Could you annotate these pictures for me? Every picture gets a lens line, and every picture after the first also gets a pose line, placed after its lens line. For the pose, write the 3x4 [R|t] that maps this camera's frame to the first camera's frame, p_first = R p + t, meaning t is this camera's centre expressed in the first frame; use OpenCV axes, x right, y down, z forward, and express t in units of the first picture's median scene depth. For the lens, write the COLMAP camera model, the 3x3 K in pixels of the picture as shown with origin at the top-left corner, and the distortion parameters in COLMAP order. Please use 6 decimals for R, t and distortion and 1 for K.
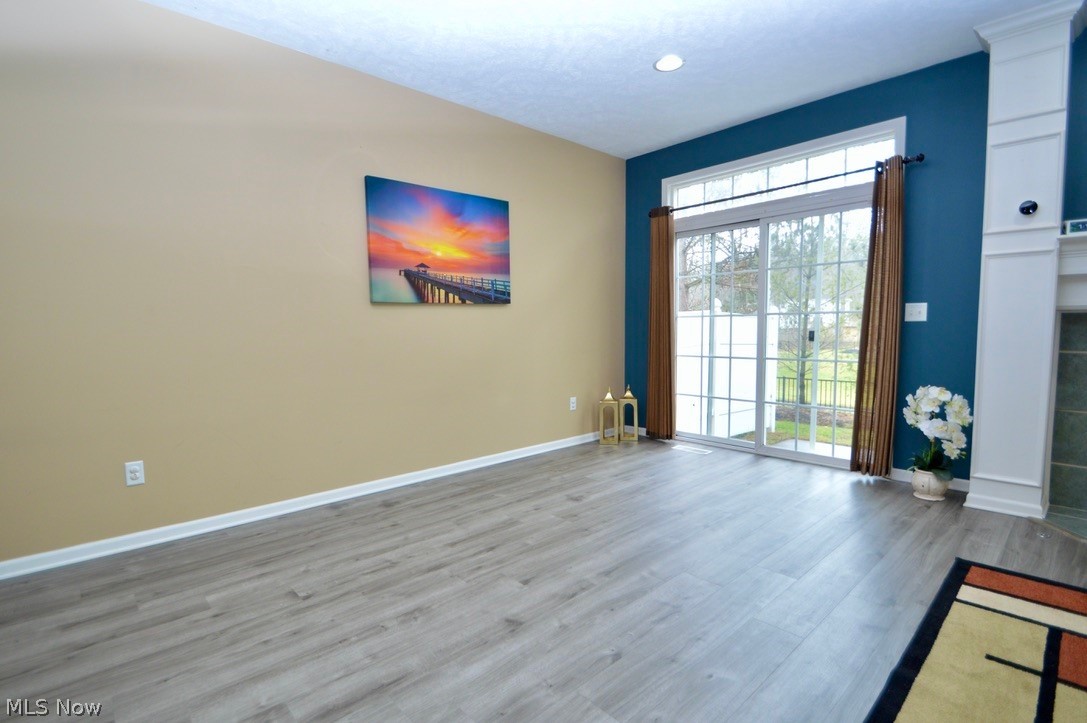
lens RADIAL K [[522.7, 0, 524.2], [0, 522.7, 366.1], [0, 0, 1]] dist [-0.013192, -0.001141]
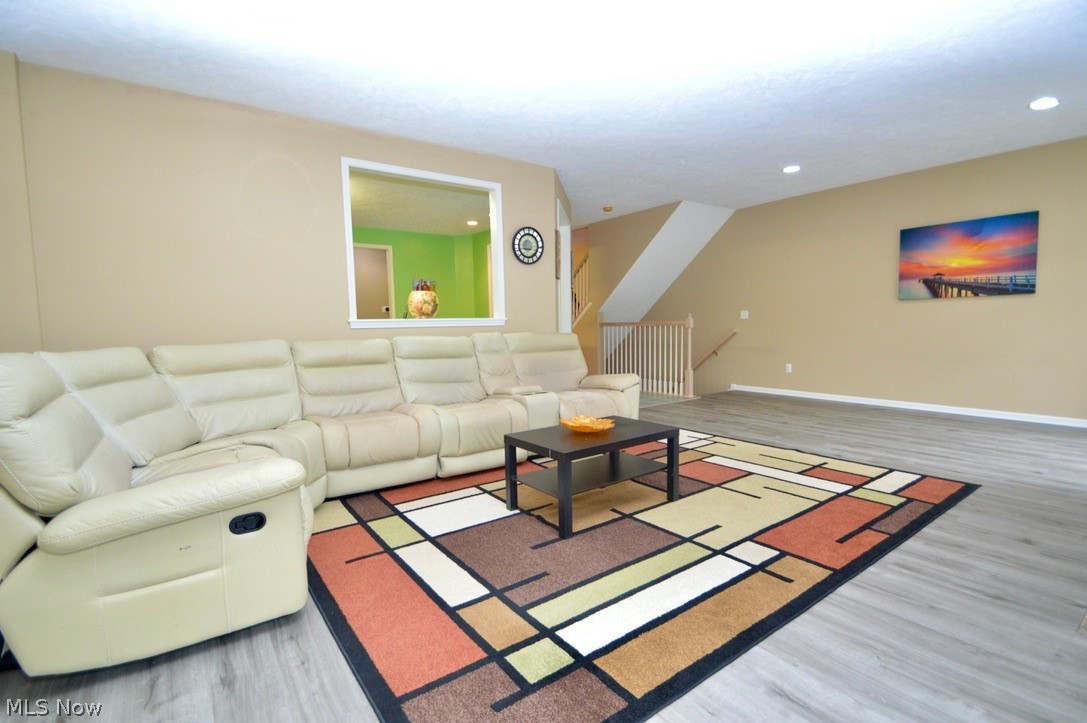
lens RADIAL K [[486.6, 0, 540.3], [0, 486.6, 367.2], [0, 0, 1]] dist [0.000826, -0.000950]
pose [[-0.109997, 0.110035, -0.987822, 1.514800], [-0.054852, 0.991666, 0.116572, -0.019238], [0.992417, 0.067007, -0.103045, -0.036328]]
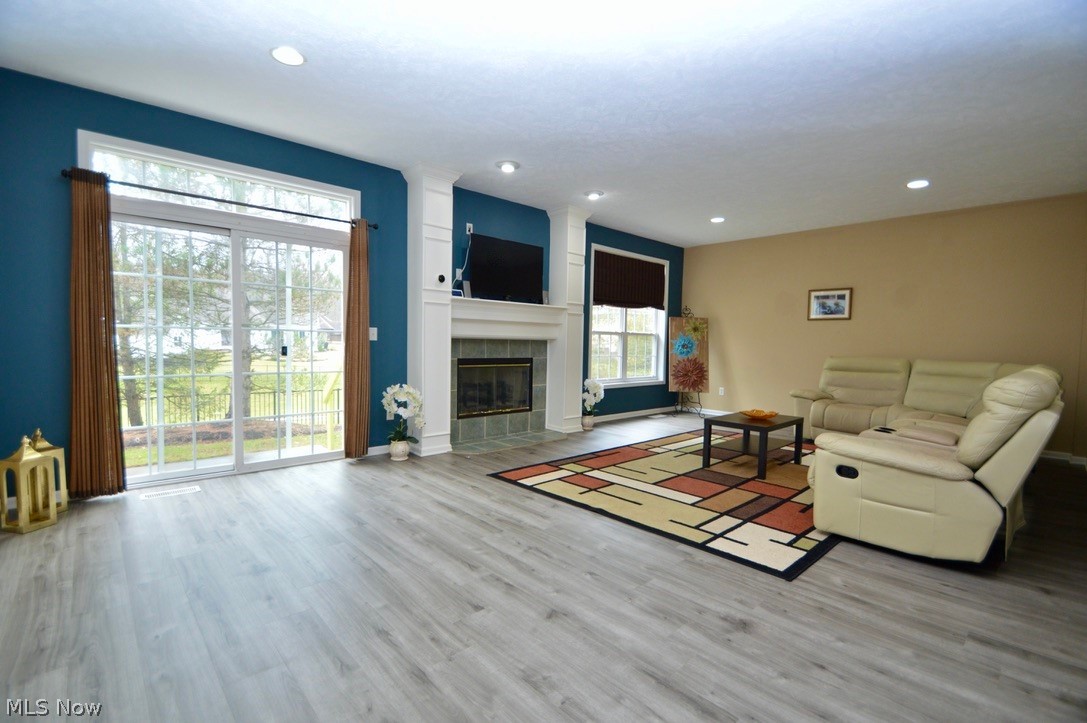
lens RADIAL K [[486.6, 0, 540.3], [0, 486.6, 367.2], [0, 0, 1]] dist [0.000826, -0.000950]
pose [[-0.029670, -0.040484, 0.998740, -0.582883], [0.054902, 0.997605, 0.042069, -0.043779], [-0.998051, 0.056081, -0.027376, 0.578115]]
